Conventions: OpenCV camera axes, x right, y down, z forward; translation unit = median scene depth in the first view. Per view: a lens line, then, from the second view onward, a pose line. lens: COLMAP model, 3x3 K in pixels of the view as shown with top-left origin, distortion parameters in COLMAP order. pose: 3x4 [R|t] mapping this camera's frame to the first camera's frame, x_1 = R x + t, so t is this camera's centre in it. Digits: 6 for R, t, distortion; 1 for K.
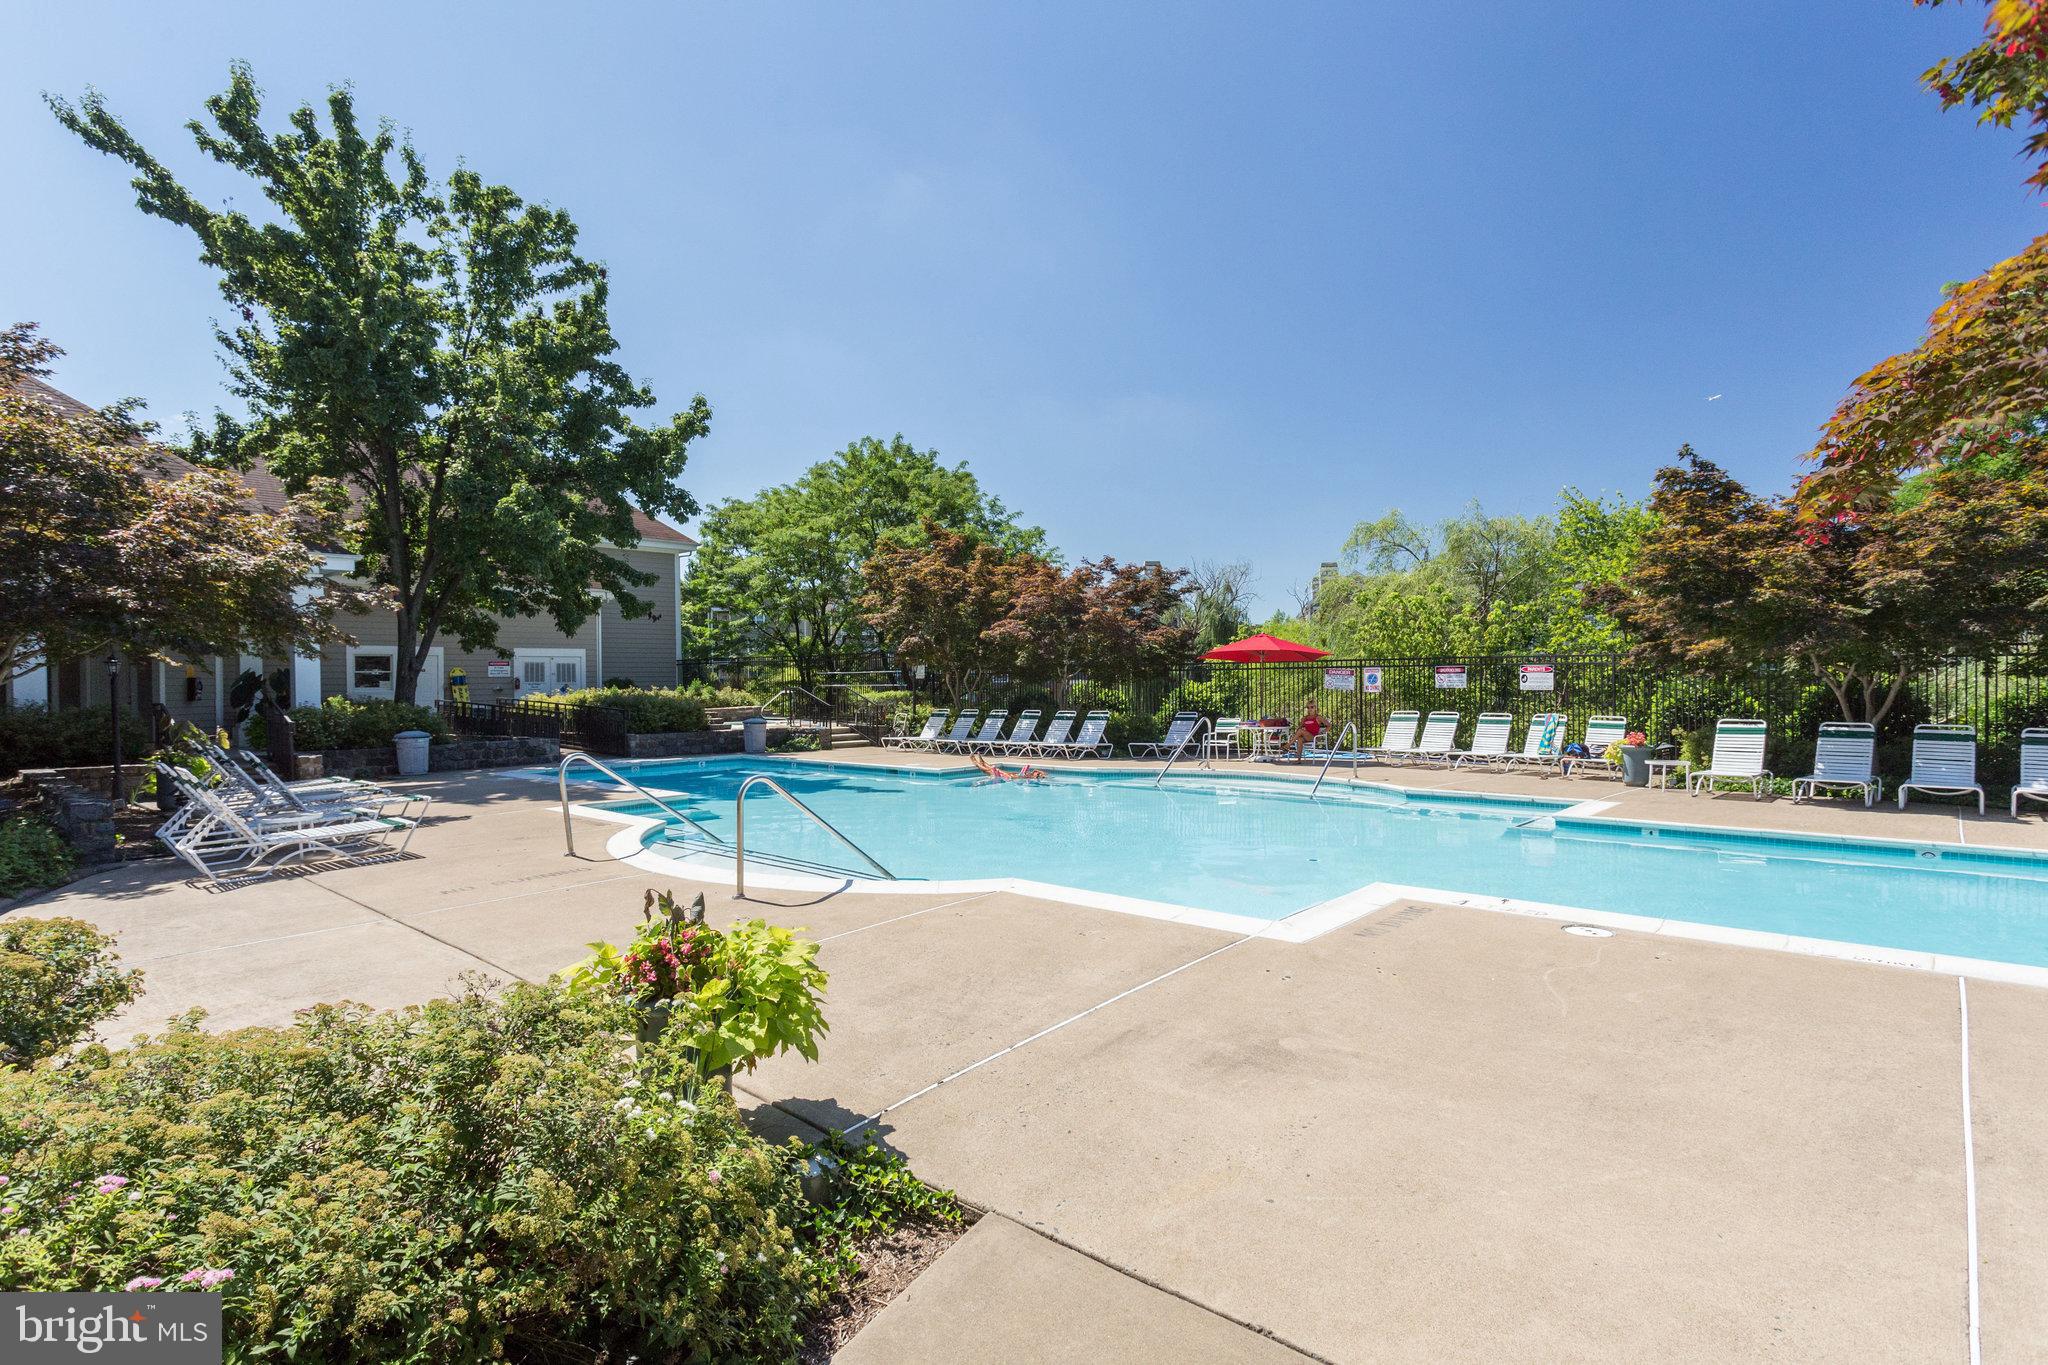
lens RADIAL K [[1003.7, 0, 965.1], [0, 1003.7, 680.5], [0, 0, 1]] dist [0.000820, 0.000101]
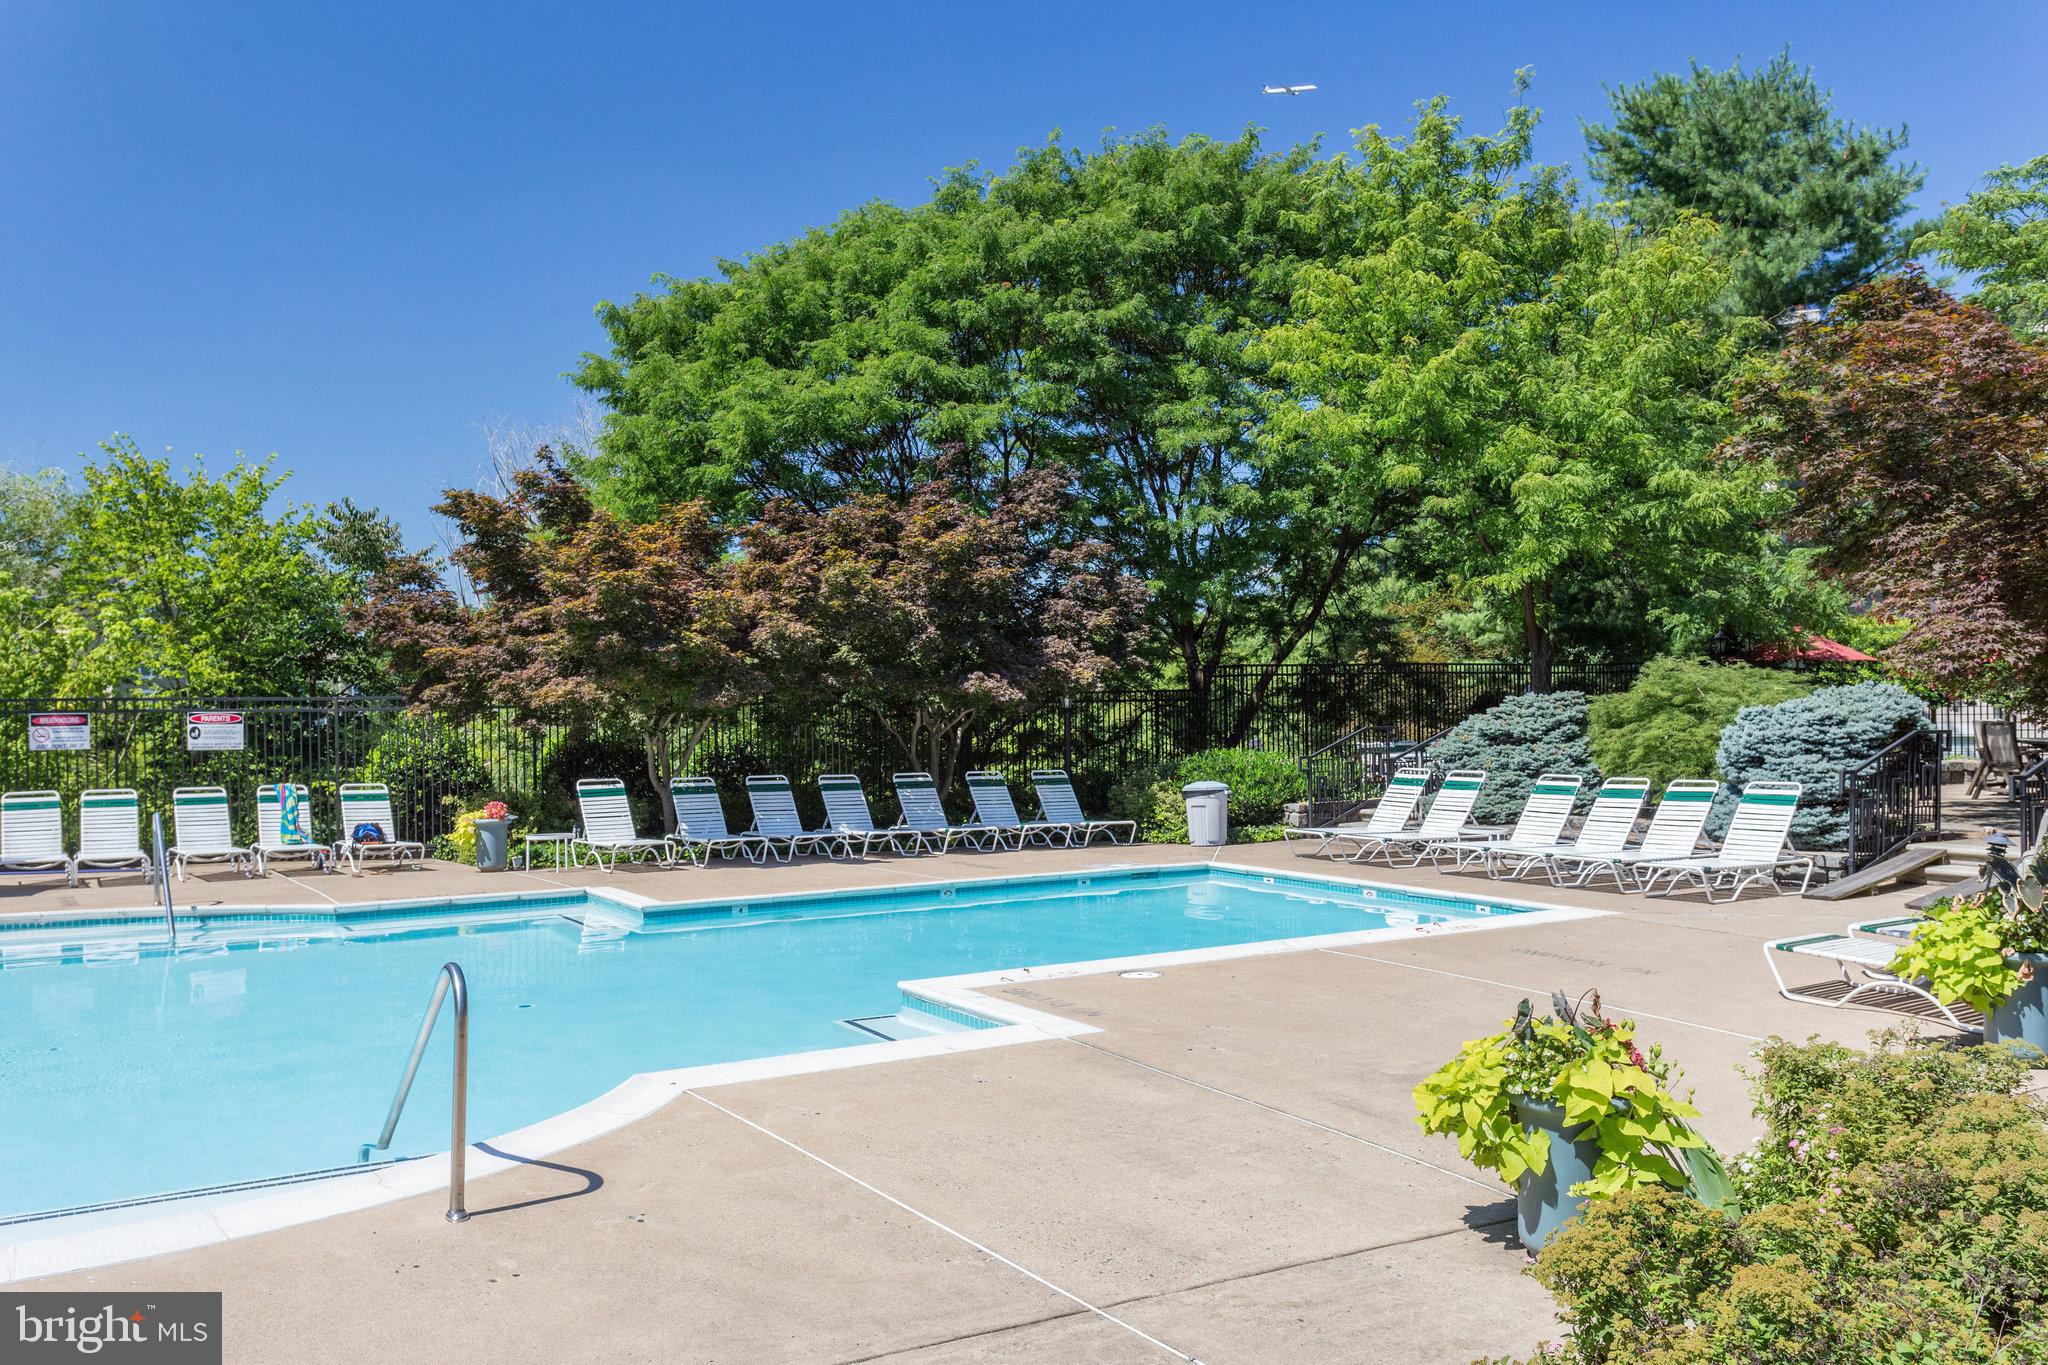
lens RADIAL K [[1650.5, 0, 1024.0], [0, 1650.5, 682.5], [0, 0, 1]] dist [0.003587, 0.000800]
pose [[0.282877, 0.017184, 0.959002, -0.459283], [0.008814, 0.999751, -0.020514, -0.011364], [-0.959116, 0.014256, 0.282655, 0.253241]]
